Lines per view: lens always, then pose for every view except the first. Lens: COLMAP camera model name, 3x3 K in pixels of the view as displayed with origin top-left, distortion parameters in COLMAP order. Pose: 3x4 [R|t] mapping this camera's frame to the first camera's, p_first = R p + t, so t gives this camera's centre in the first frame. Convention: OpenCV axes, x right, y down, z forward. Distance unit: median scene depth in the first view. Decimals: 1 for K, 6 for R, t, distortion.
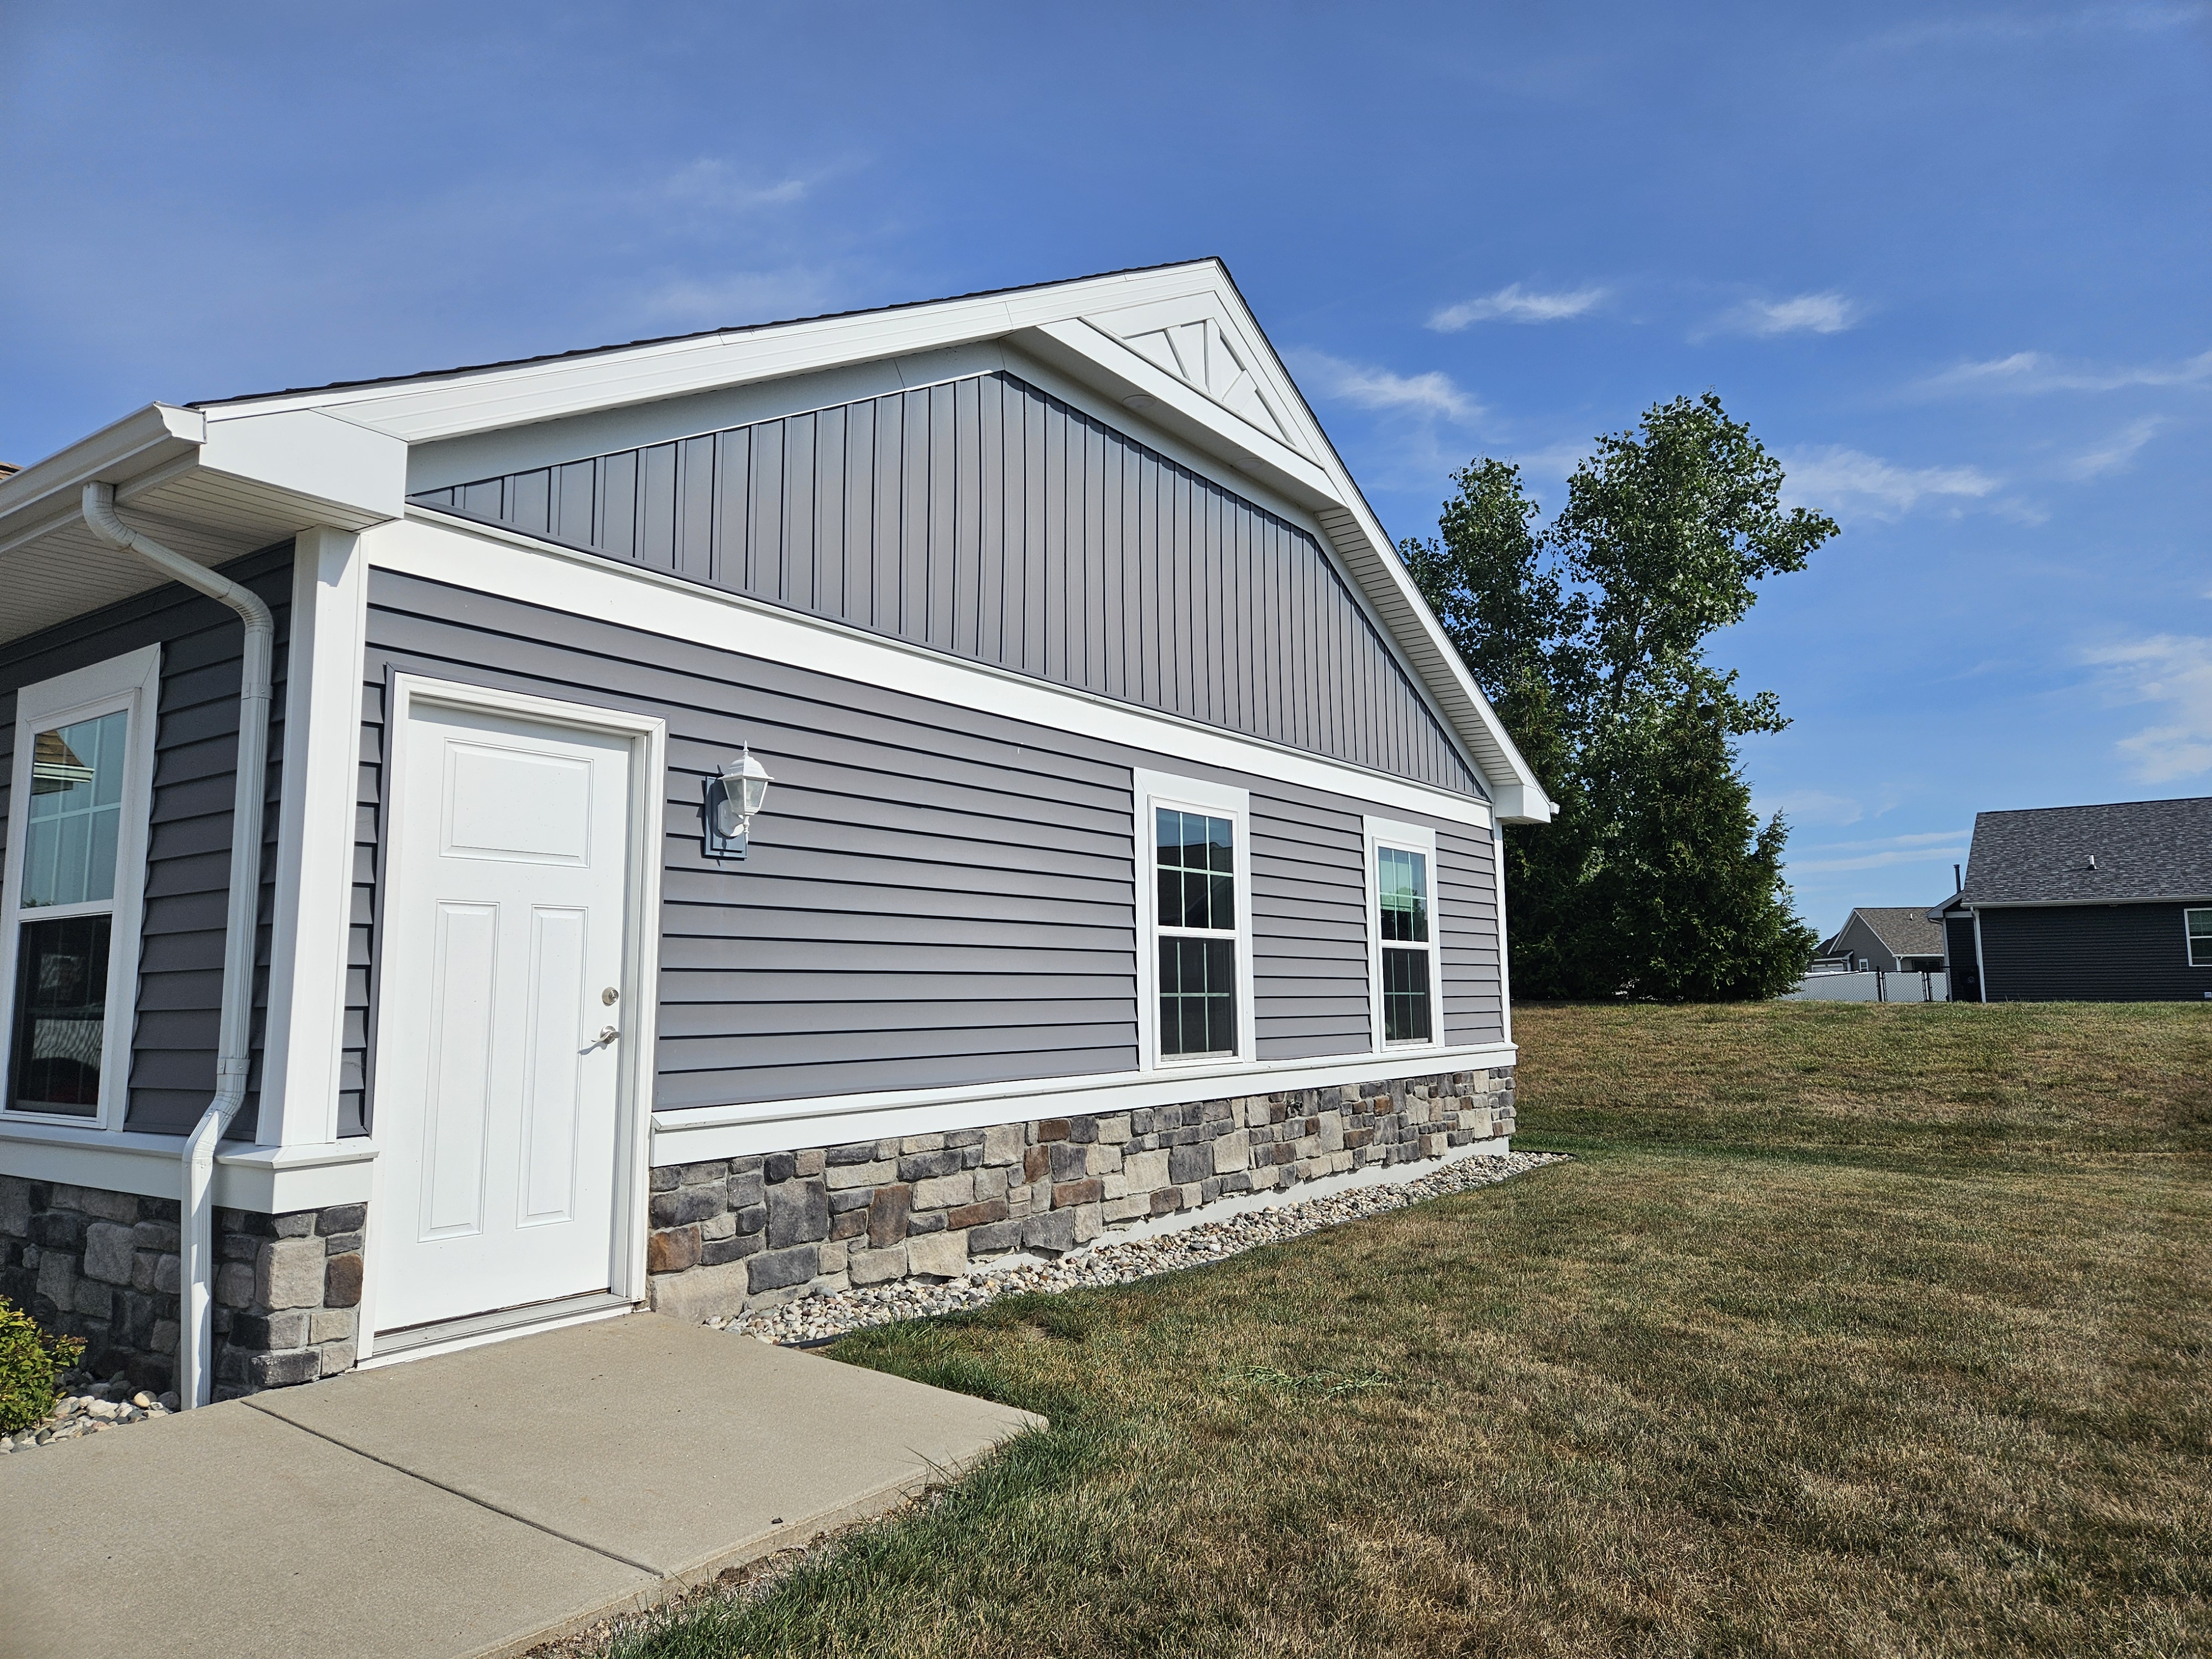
lens RADIAL K [[1470.4, 0, 1108.8], [0, 1470.4, 835.5], [0, 0, 1]] dist [0.095043, -0.077743]
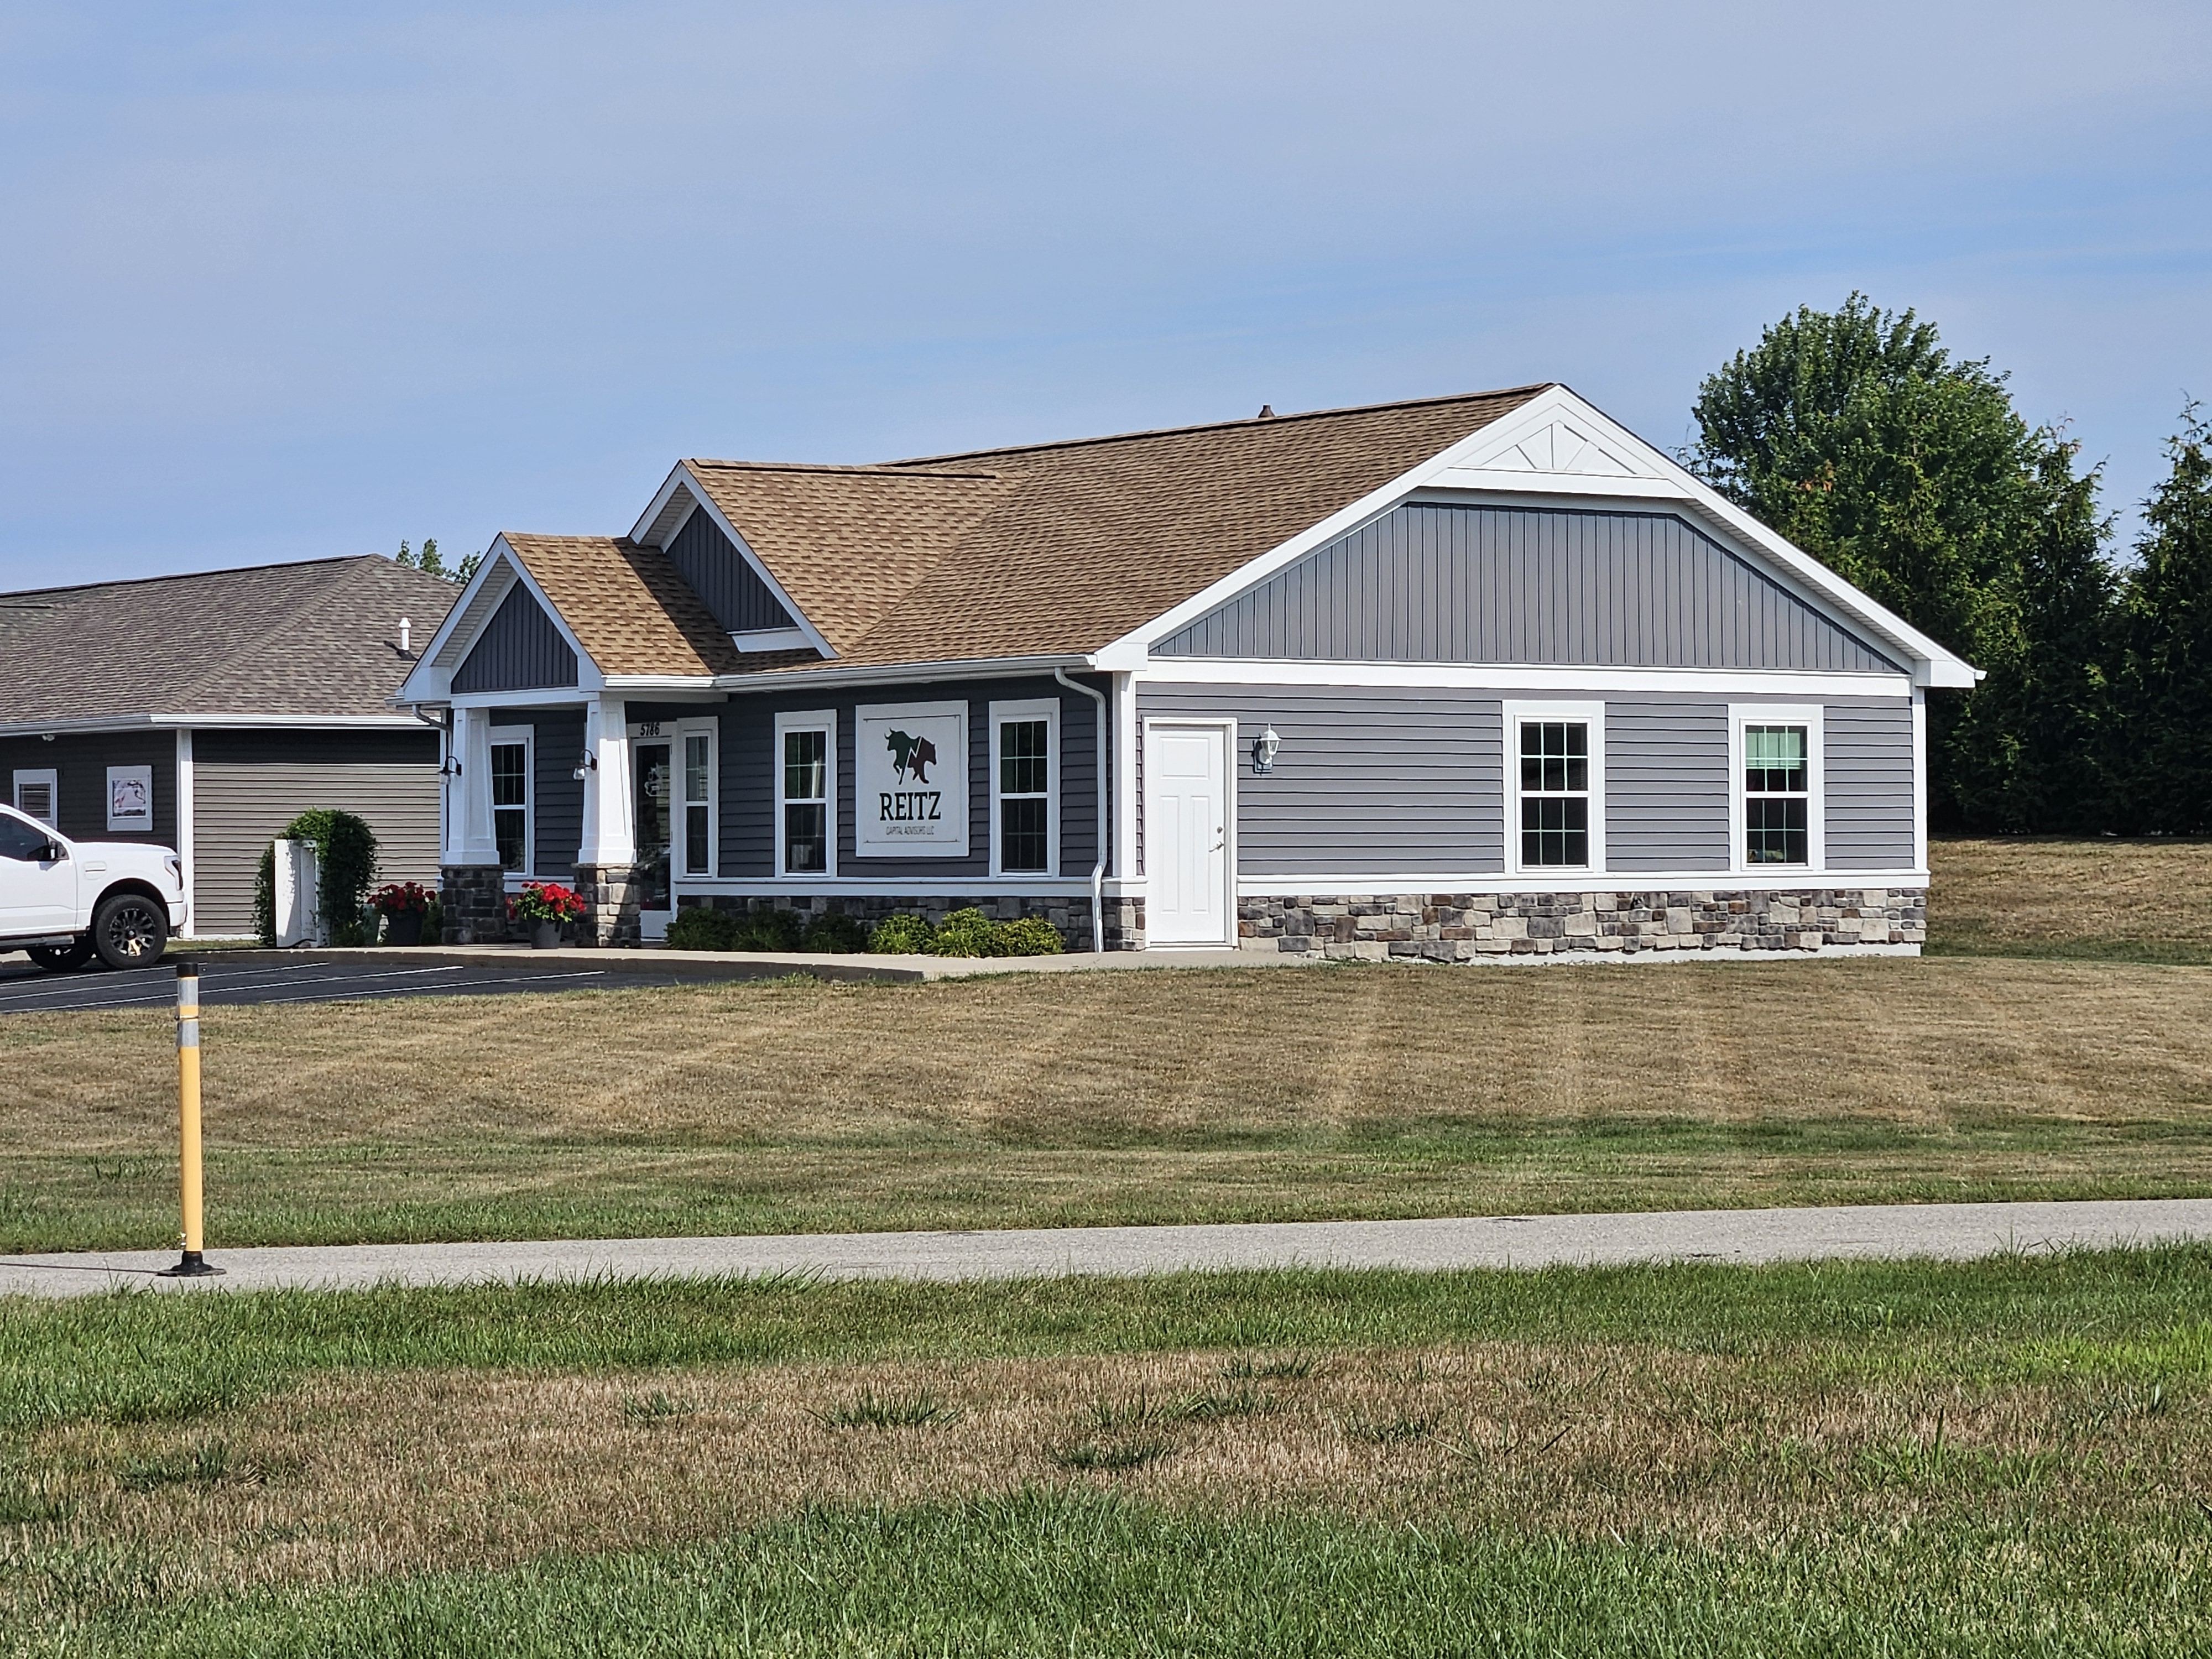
lens RADIAL K [[1470.4, 0, 1108.8], [0, 1470.4, 835.5], [0, 0, 1]] dist [0.095043, -0.077743]
pose [[0.917892, 0.000164, -0.396831, 0.284609], [0.042615, 0.994176, 0.098981, -0.081010], [0.394536, -0.107765, 0.912539, -0.797655]]
